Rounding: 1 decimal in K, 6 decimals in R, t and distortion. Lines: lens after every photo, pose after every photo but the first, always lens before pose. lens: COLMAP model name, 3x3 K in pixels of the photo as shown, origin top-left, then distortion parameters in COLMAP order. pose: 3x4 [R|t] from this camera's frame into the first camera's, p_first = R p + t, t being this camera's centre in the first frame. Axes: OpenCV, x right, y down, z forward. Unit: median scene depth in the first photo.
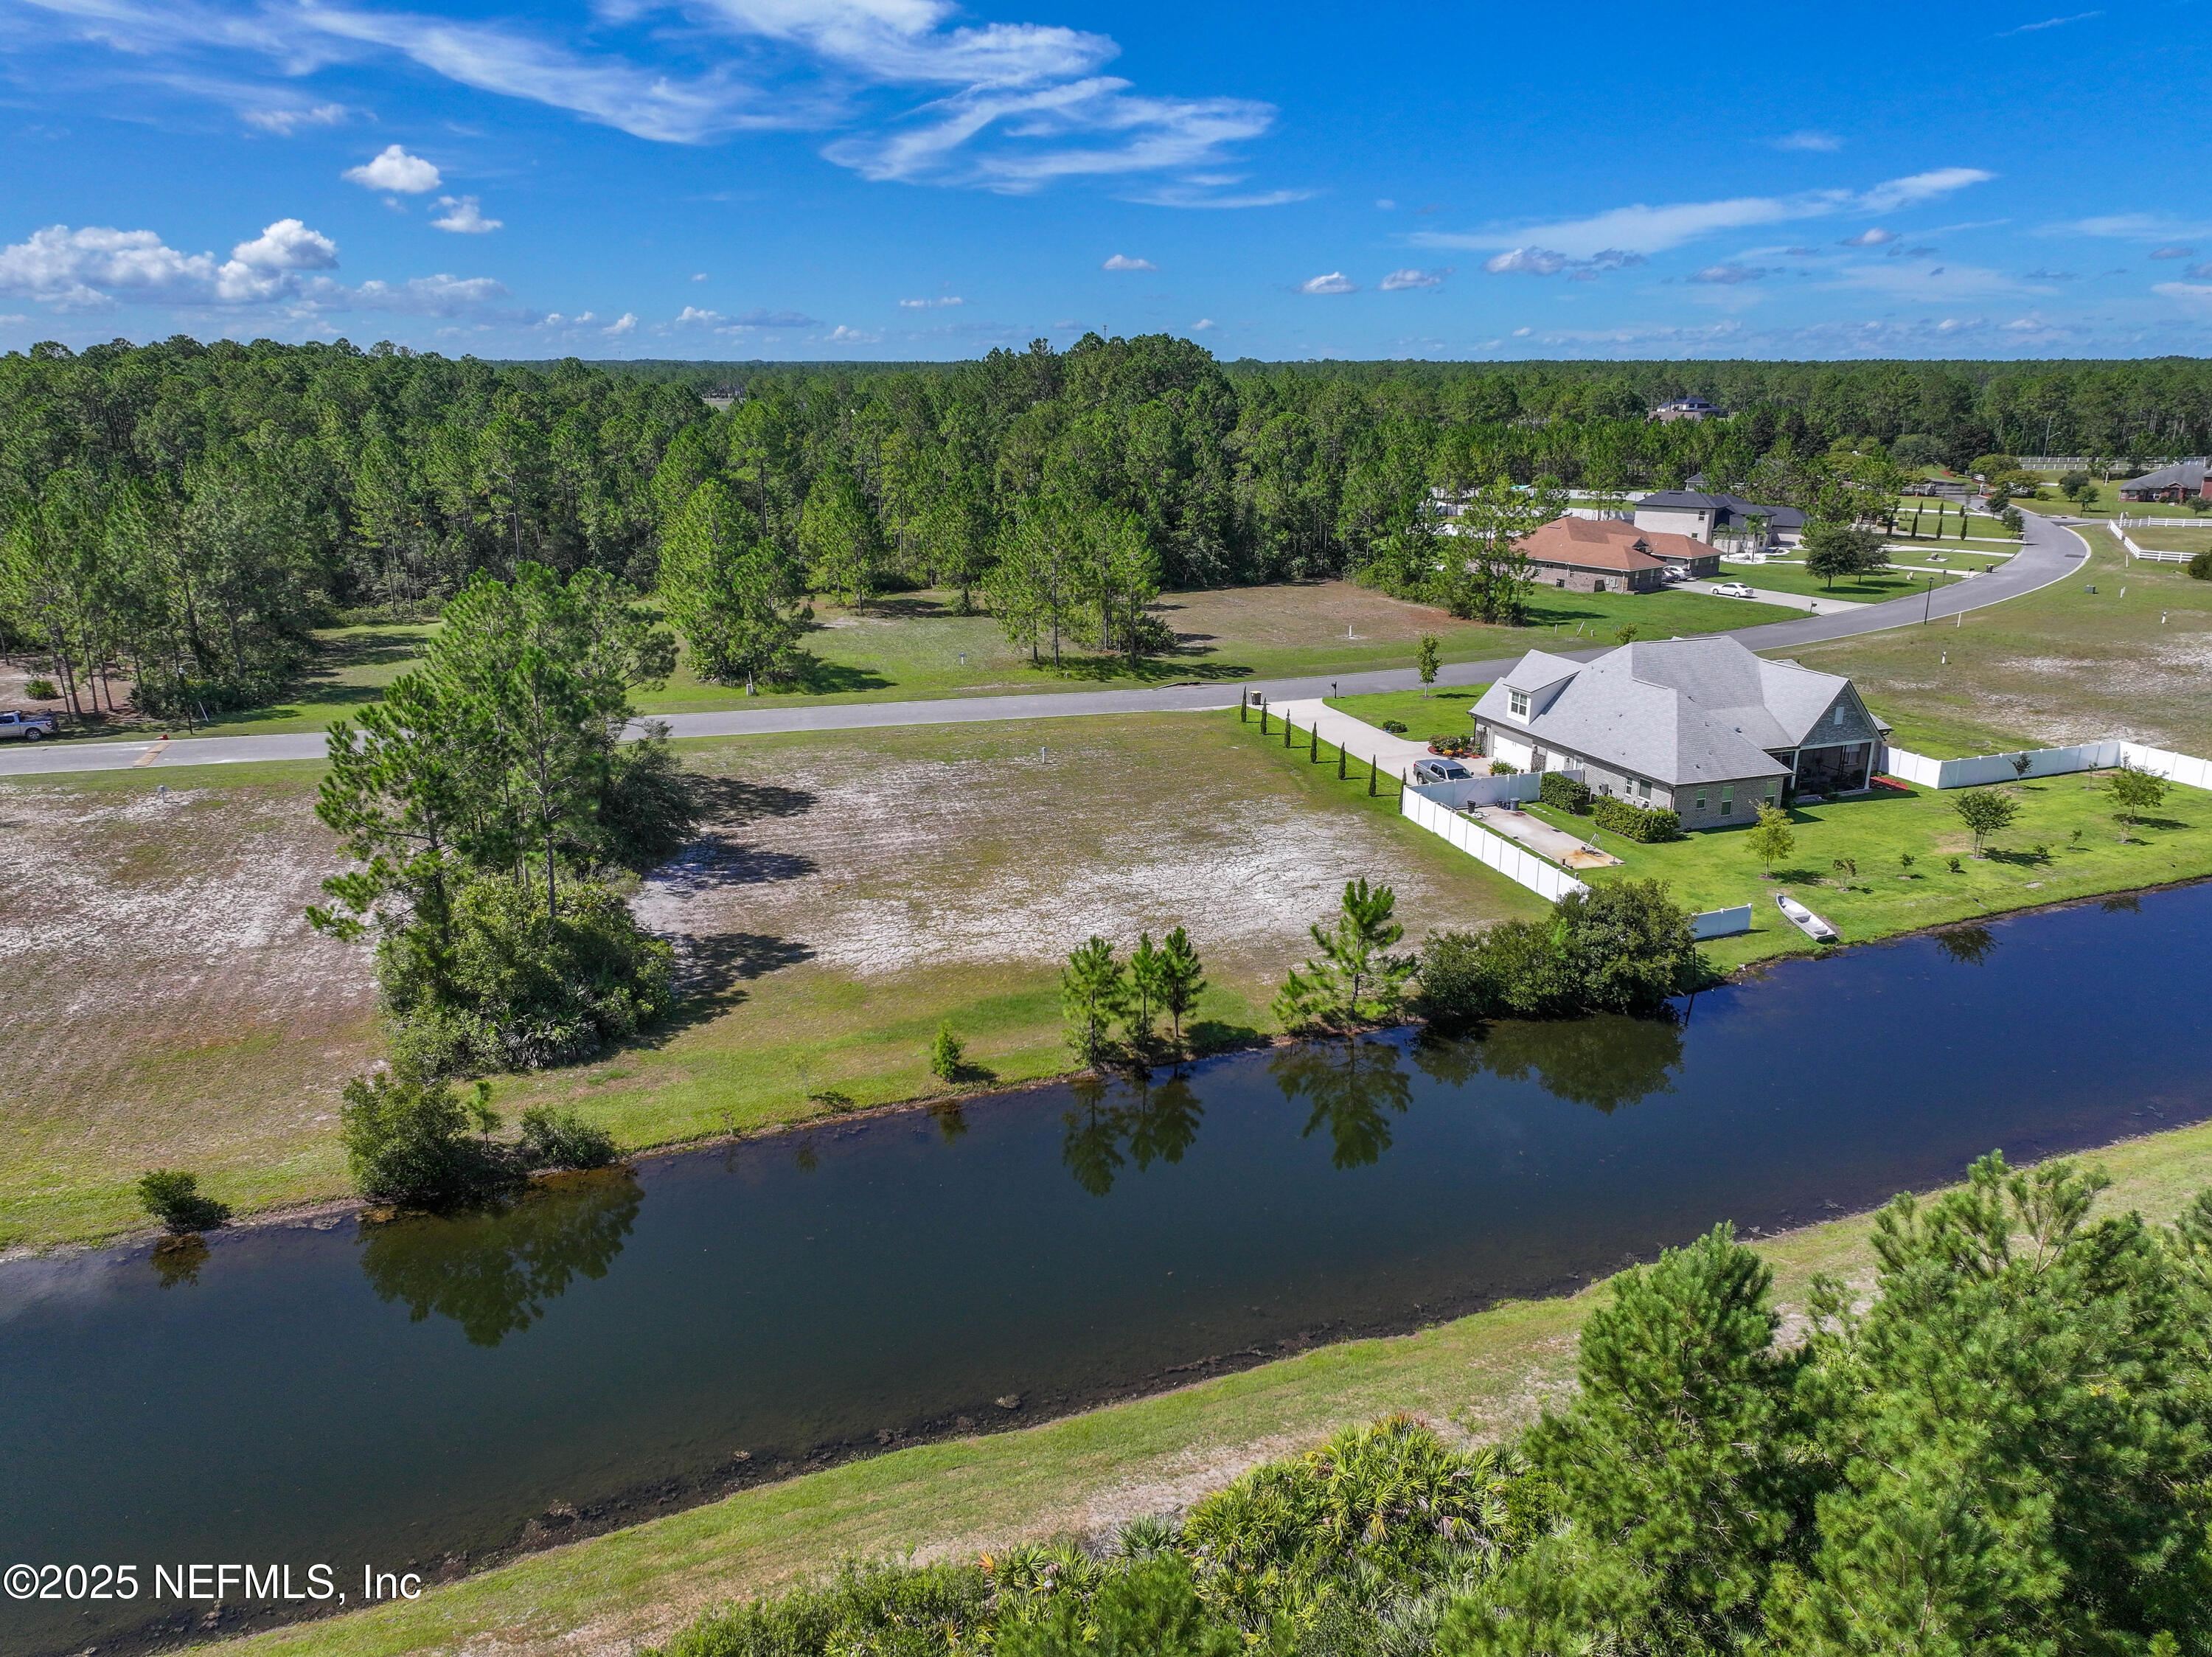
lens RADIAL K [[1550.2, 0, 1114.4], [0, 1550.2, 838.4], [0, 0, 1]] dist [-0.008542, 0.025710]
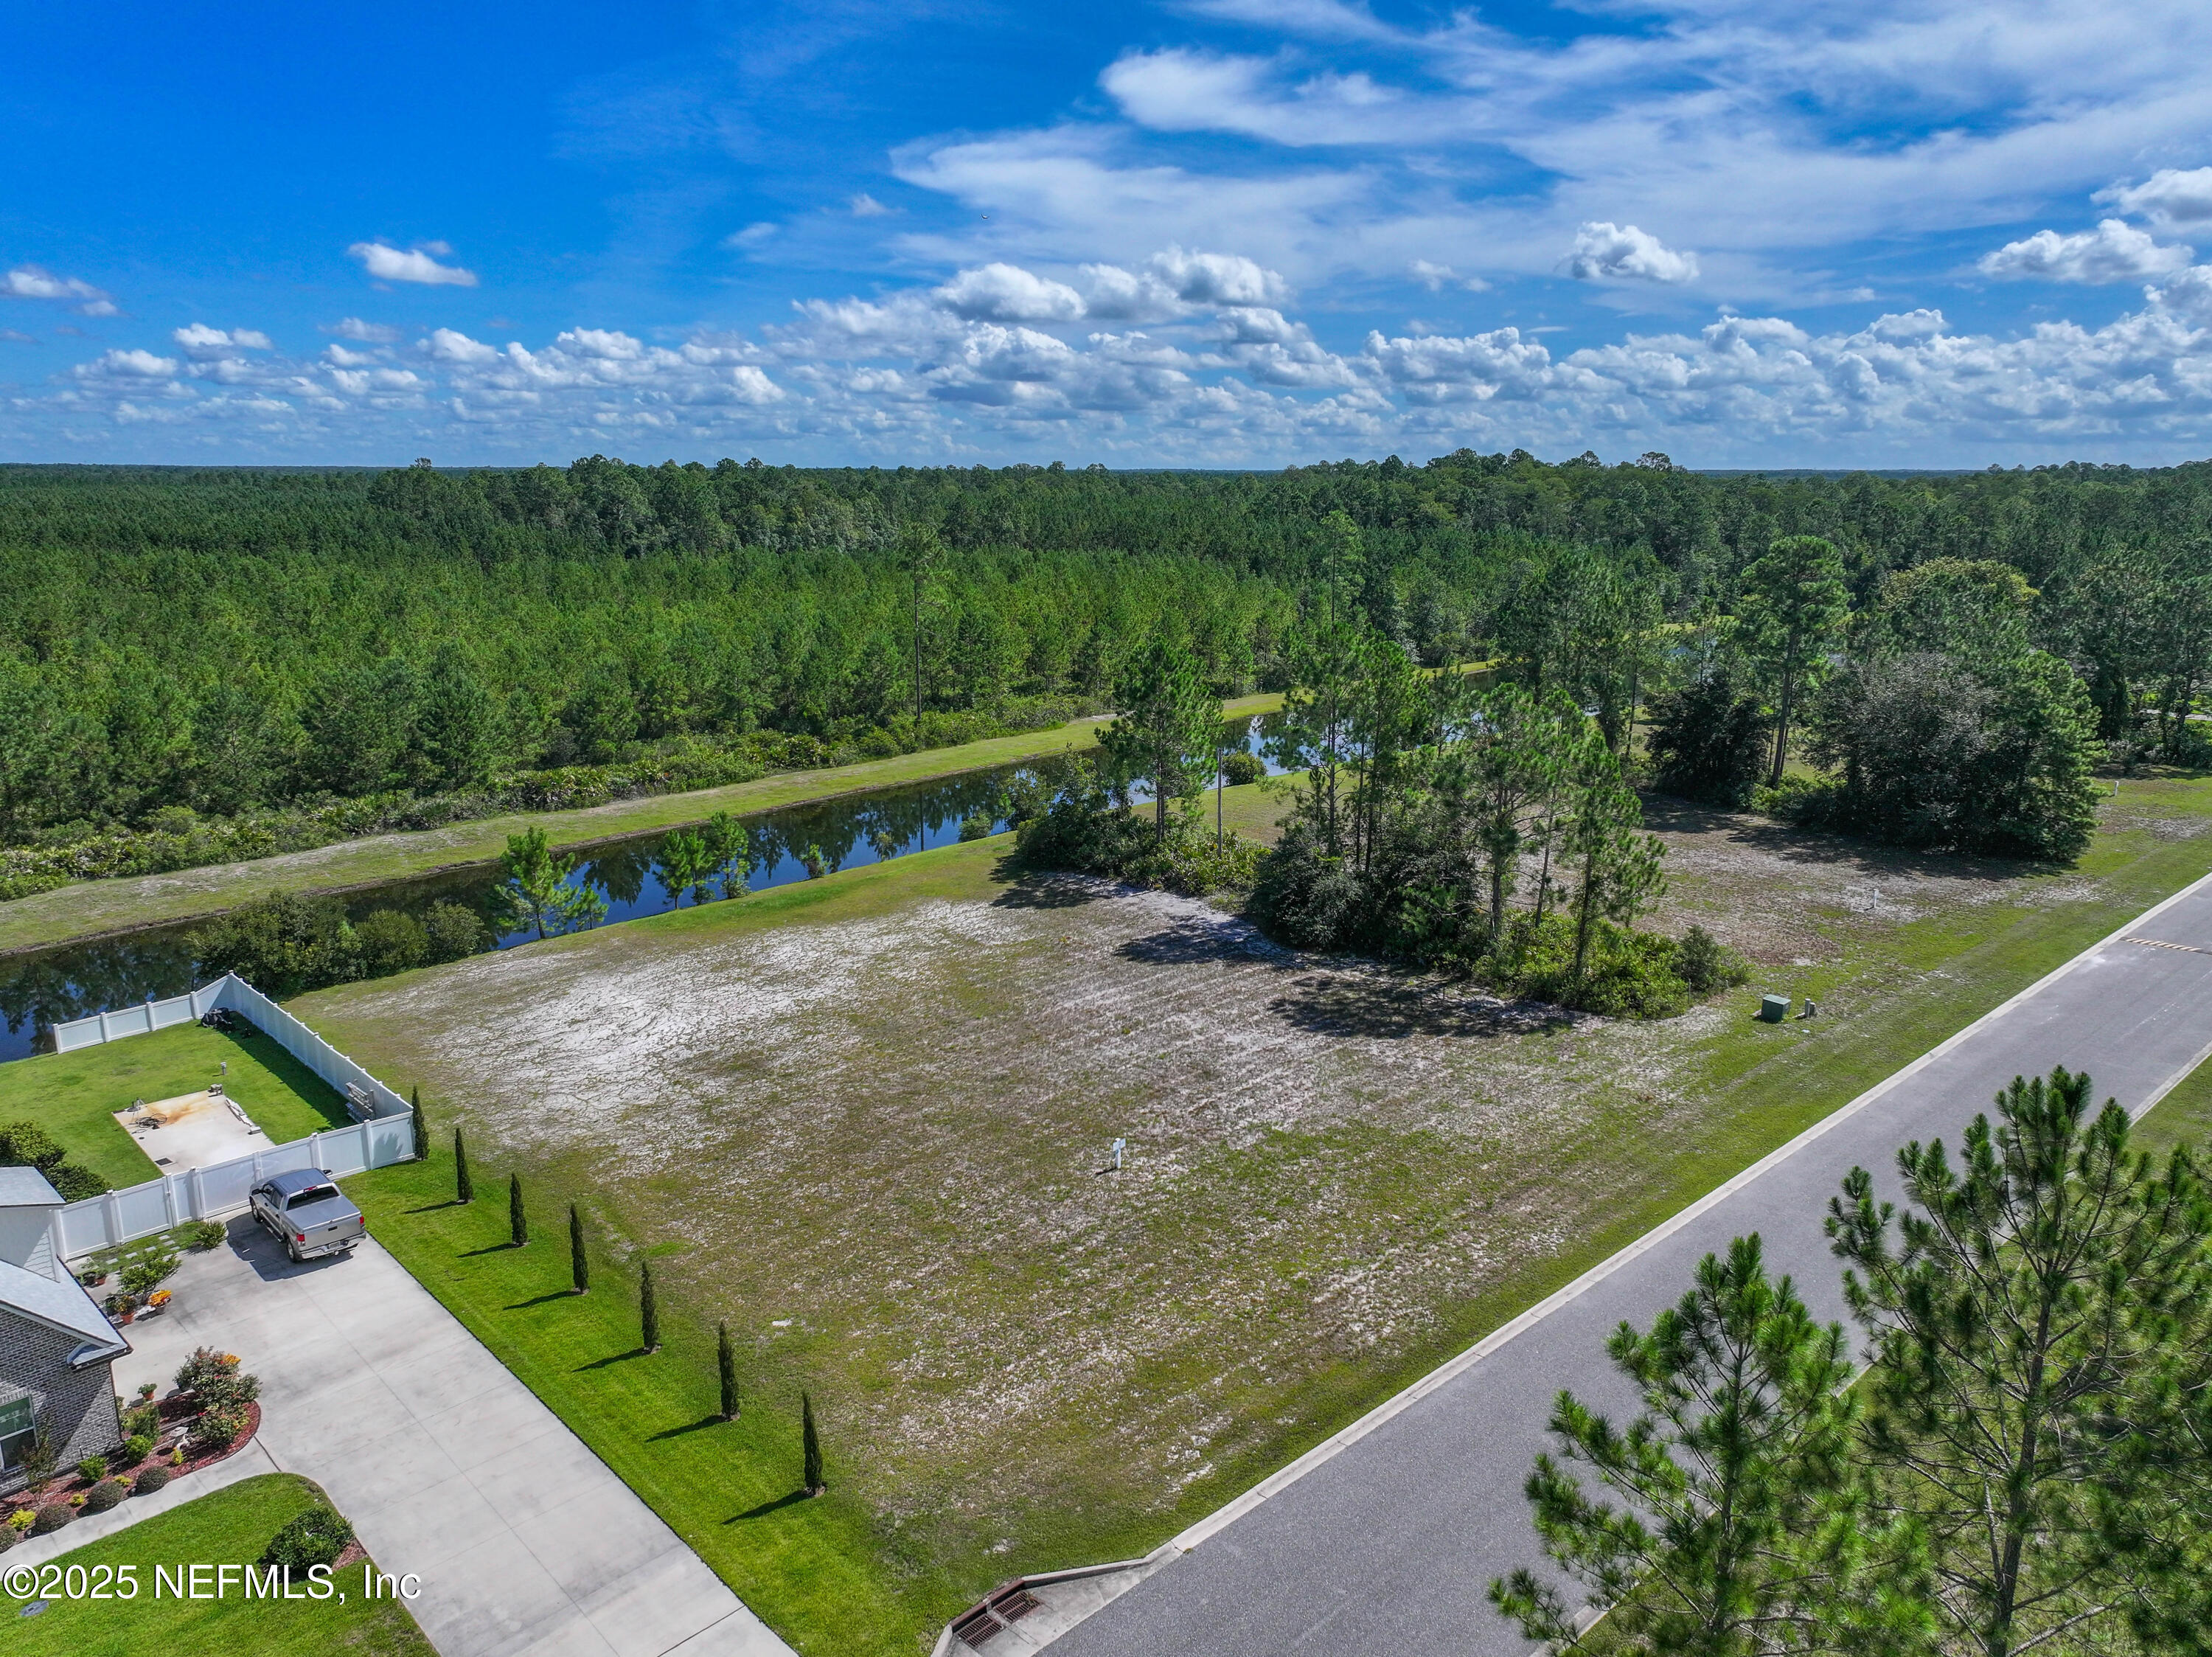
lens RADIAL K [[1550.2, 0, 1121.9], [0, 1550.2, 829.4], [0, 0, 1]] dist [-0.008542, 0.025710]
pose [[-0.896617, 0.092390, -0.433061, 0.219483], [-0.136411, 0.872798, 0.468631, -0.508794], [0.421271, 0.479257, -0.769963, 1.740062]]
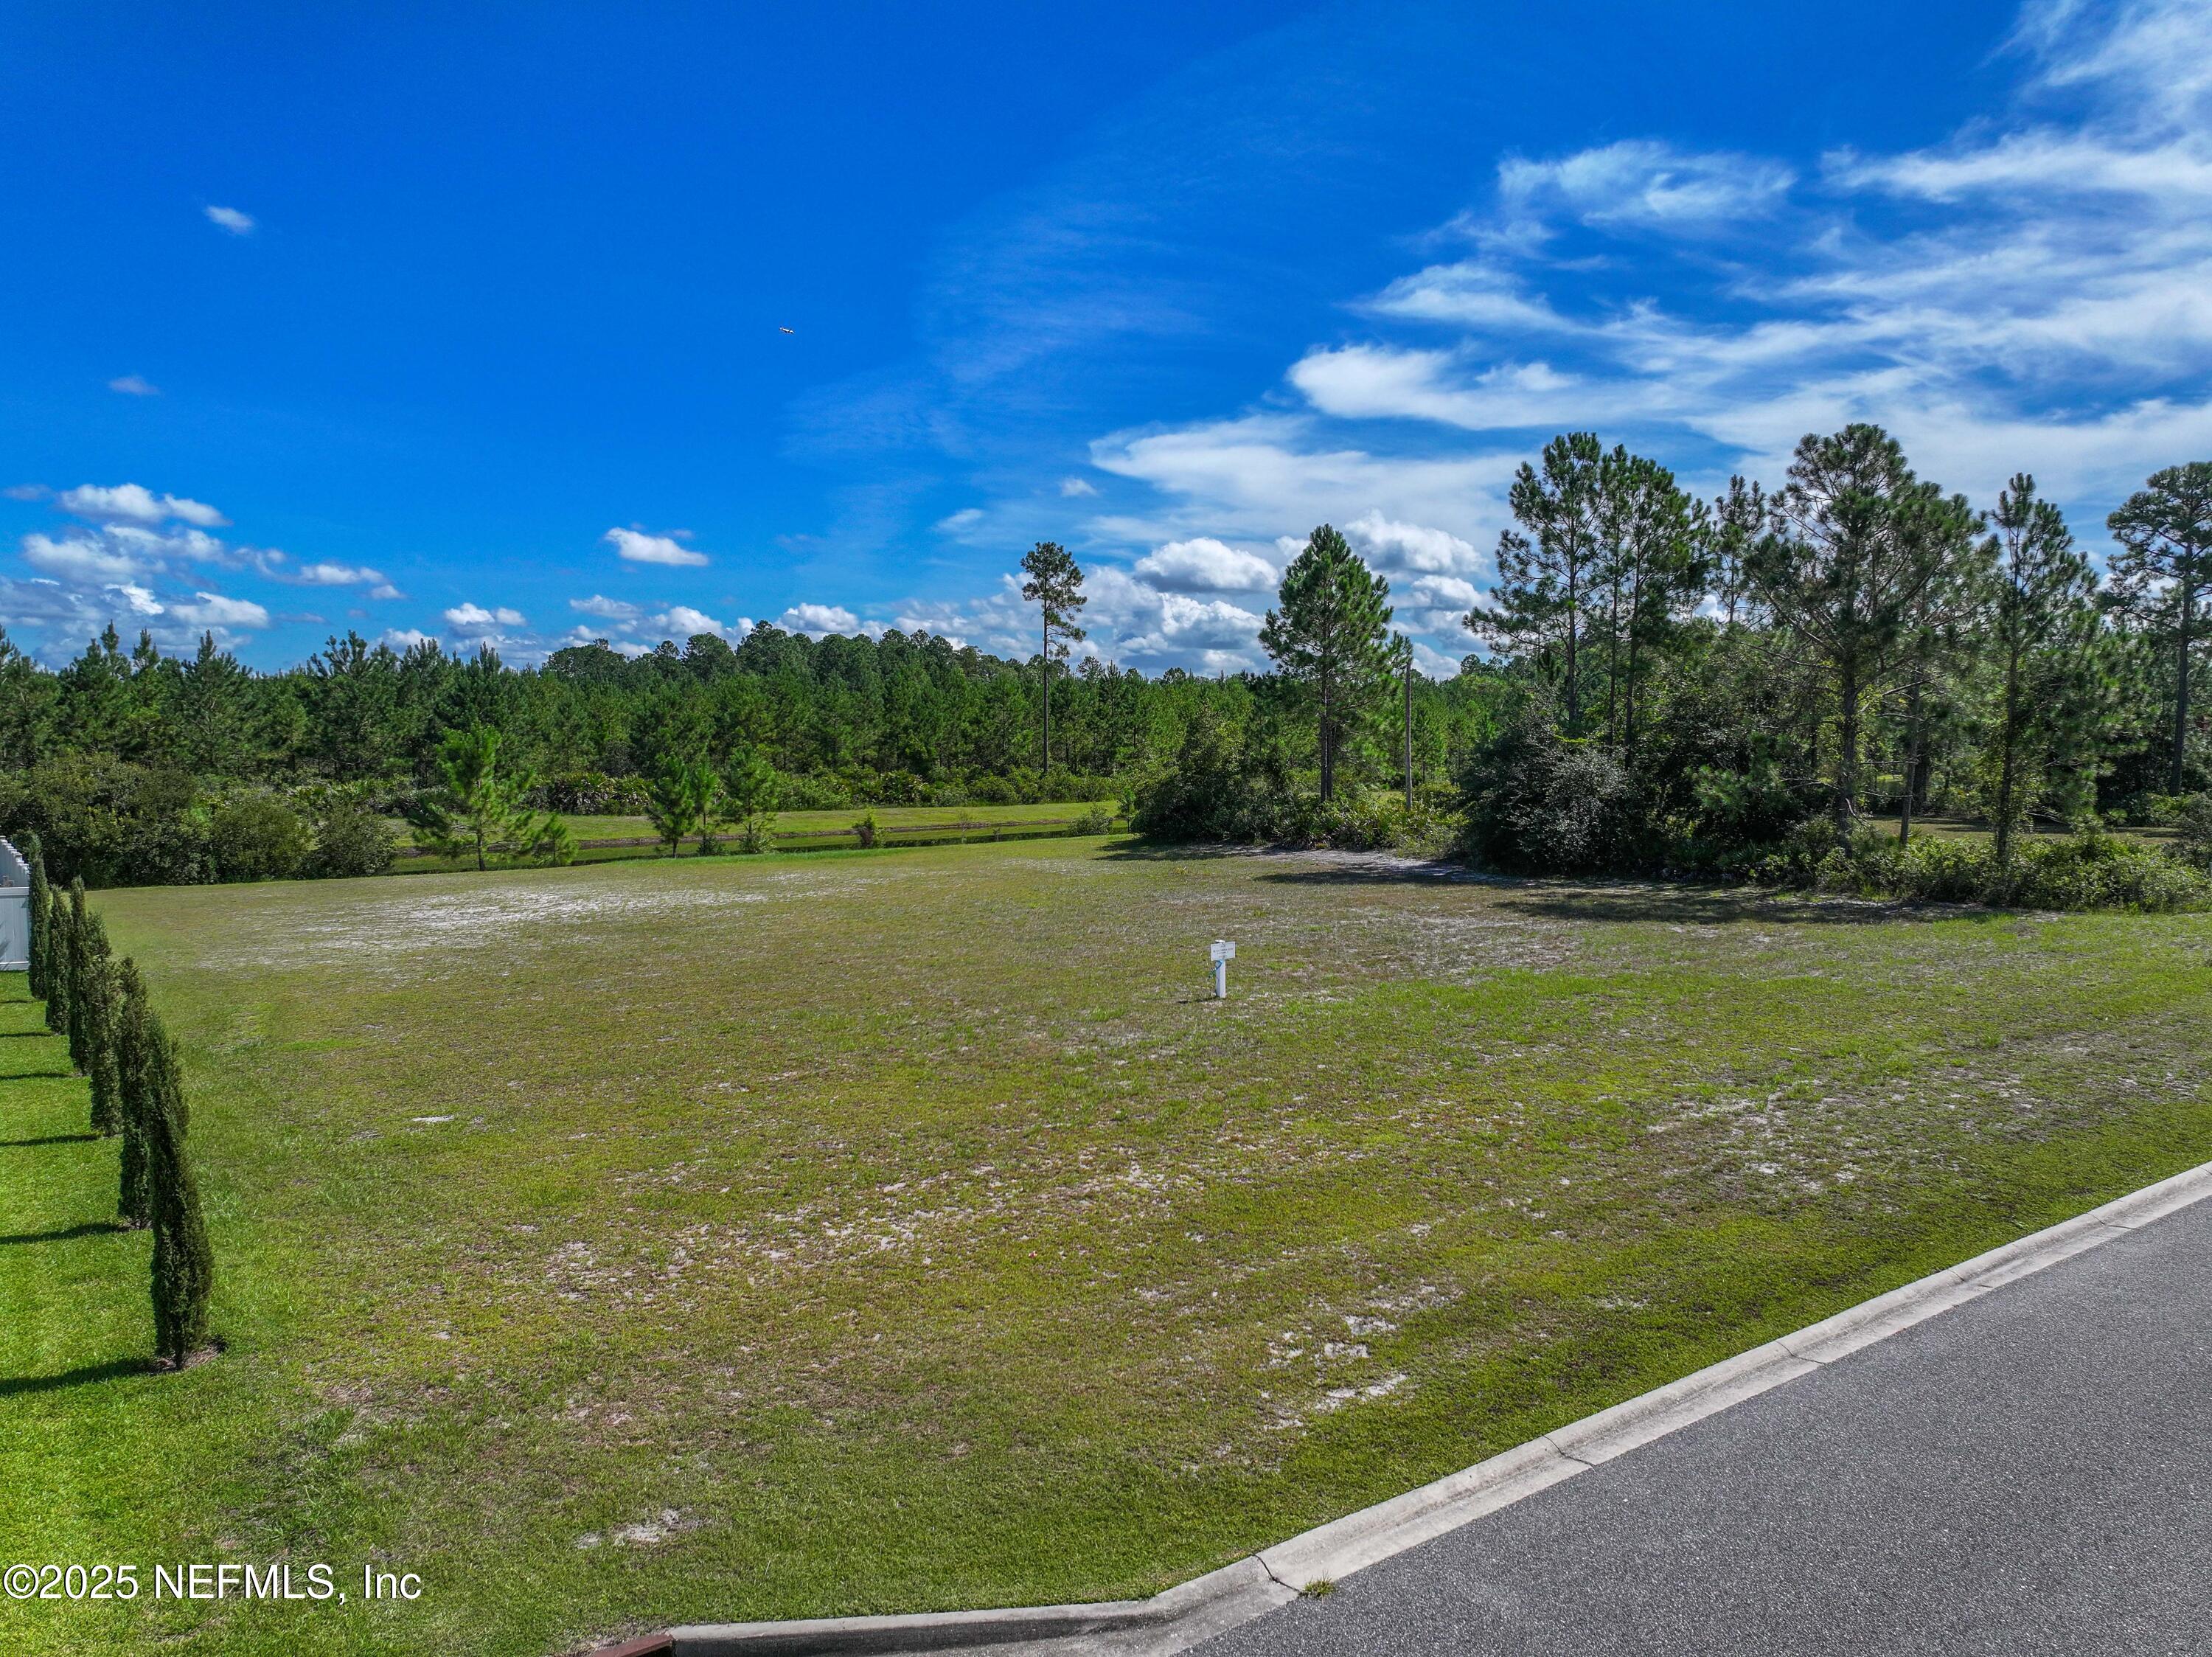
lens RADIAL K [[1550.2, 0, 1116.8], [0, 1550.2, 827.0], [0, 0, 1]] dist [-0.008542, 0.025710]
pose [[-0.943691, 0.013419, -0.330557, 0.082108], [-0.102567, 0.938076, 0.330897, -0.215232], [0.314528, 0.346169, -0.883878, 1.584832]]
